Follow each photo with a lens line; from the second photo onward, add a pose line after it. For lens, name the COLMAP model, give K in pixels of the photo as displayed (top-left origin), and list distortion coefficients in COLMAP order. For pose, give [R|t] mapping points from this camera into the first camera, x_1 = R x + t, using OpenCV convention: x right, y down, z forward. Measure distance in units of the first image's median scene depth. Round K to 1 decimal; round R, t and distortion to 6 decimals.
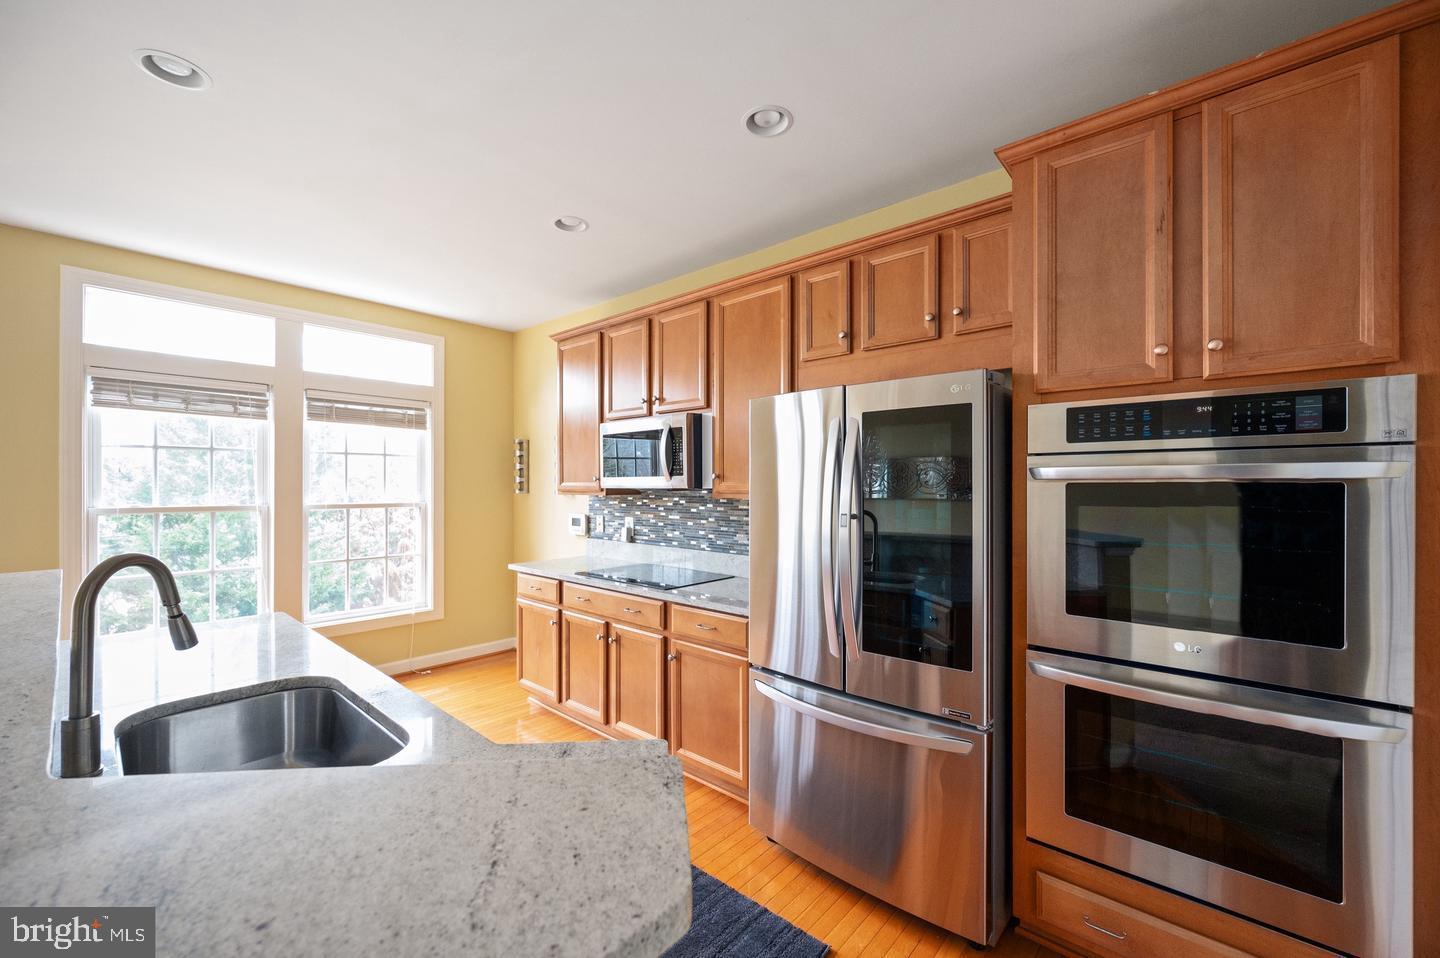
lens RADIAL K [[579.8, 0, 711.3], [0, 579.8, 484.5], [0, 0, 1]] dist [0.001358, 0.000175]
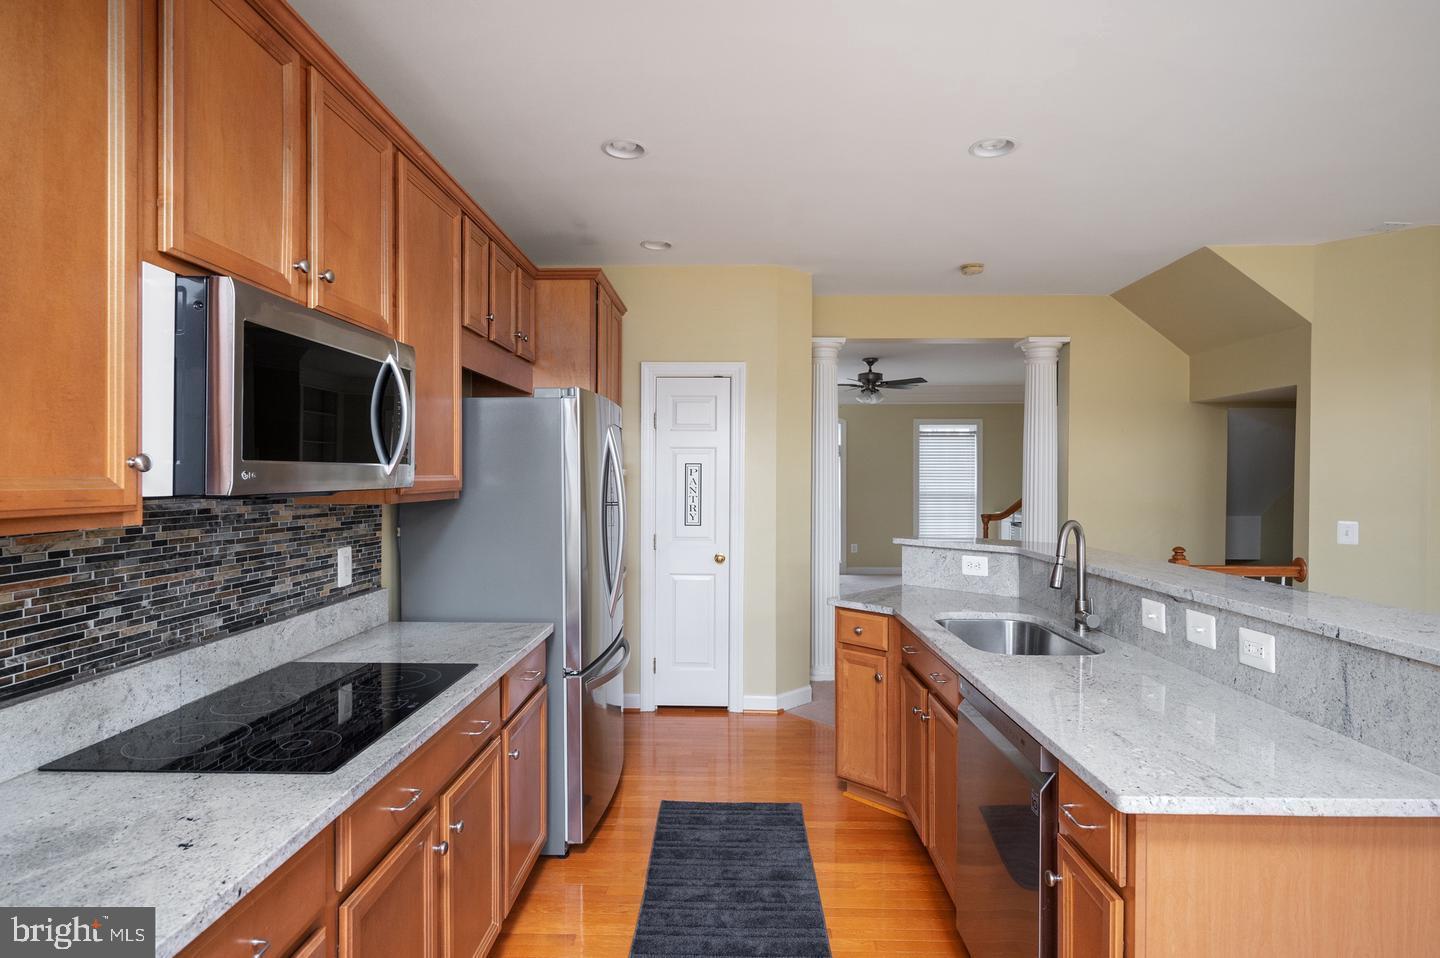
lens RADIAL K [[753.6, 0, 720.0], [0, 753.6, 479.0], [0, 0, 1]] dist [0.000410, 0.000066]
pose [[-0.658923, -0.005614, 0.752189, -0.752672], [-0.003417, 0.999984, 0.004471, -0.005532], [-0.752202, 0.000376, -0.658932, 1.245689]]
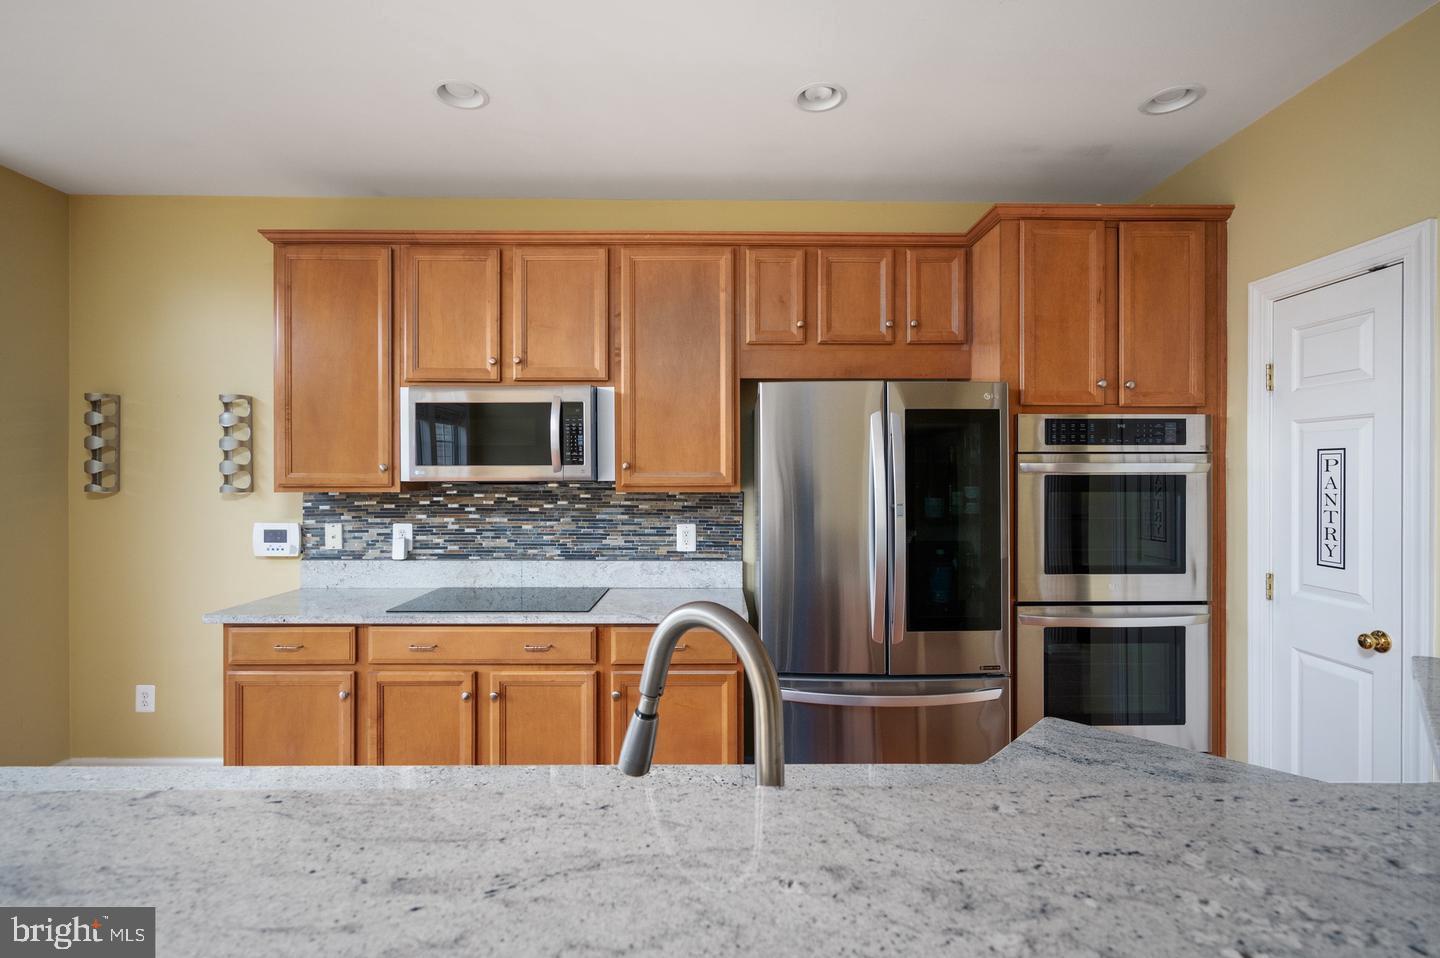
lens RADIAL K [[673.2, 0, 724.2], [0, 673.2, 475.4], [0, 0, 1]] dist [0.002435, 0.000042]
pose [[0.732178, 0.000599, 0.681113, -0.531004], [-0.000795, 1.000000, -0.000024, -0.001112], [-0.681113, -0.000524, 0.732178, 0.205363]]
